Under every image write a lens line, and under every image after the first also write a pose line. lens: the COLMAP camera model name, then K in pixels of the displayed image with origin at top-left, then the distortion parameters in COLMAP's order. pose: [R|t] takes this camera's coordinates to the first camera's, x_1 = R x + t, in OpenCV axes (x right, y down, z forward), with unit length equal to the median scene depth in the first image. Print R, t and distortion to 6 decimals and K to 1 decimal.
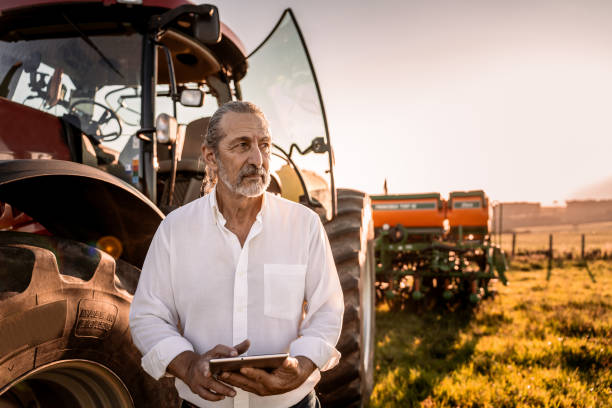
lens RADIAL K [[495.8, 0, 307.2], [0, 495.8, 201.0], [0, 0, 1]] dist [0.003213, -0.003542]
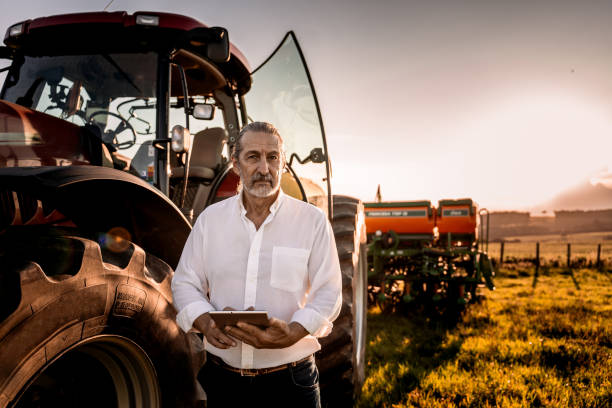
lens RADIAL K [[485.5, 0, 306.7], [0, 485.5, 200.8], [0, 0, 1]] dist [0.000957, 0.001751]
pose [[0.999893, 0.011858, 0.008540, -0.005198], [-0.011726, 0.999812, -0.015426, 0.003587], [-0.008721, 0.015324, 0.999845, -0.051196]]
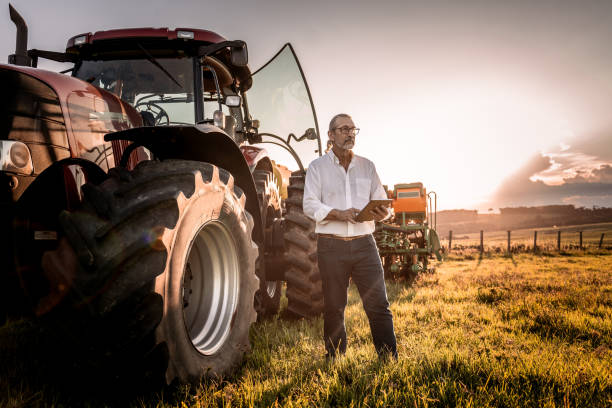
lens RADIAL K [[485.5, 0, 306.7], [0, 485.5, 200.8], [0, 0, 1]] dist [0.000957, 0.001751]
pose [[0.994833, -0.006919, 0.101286, -0.096445], [0.008980, 0.999761, -0.019911, 0.083028], [-0.101124, 0.020718, 0.994658, -0.321860]]
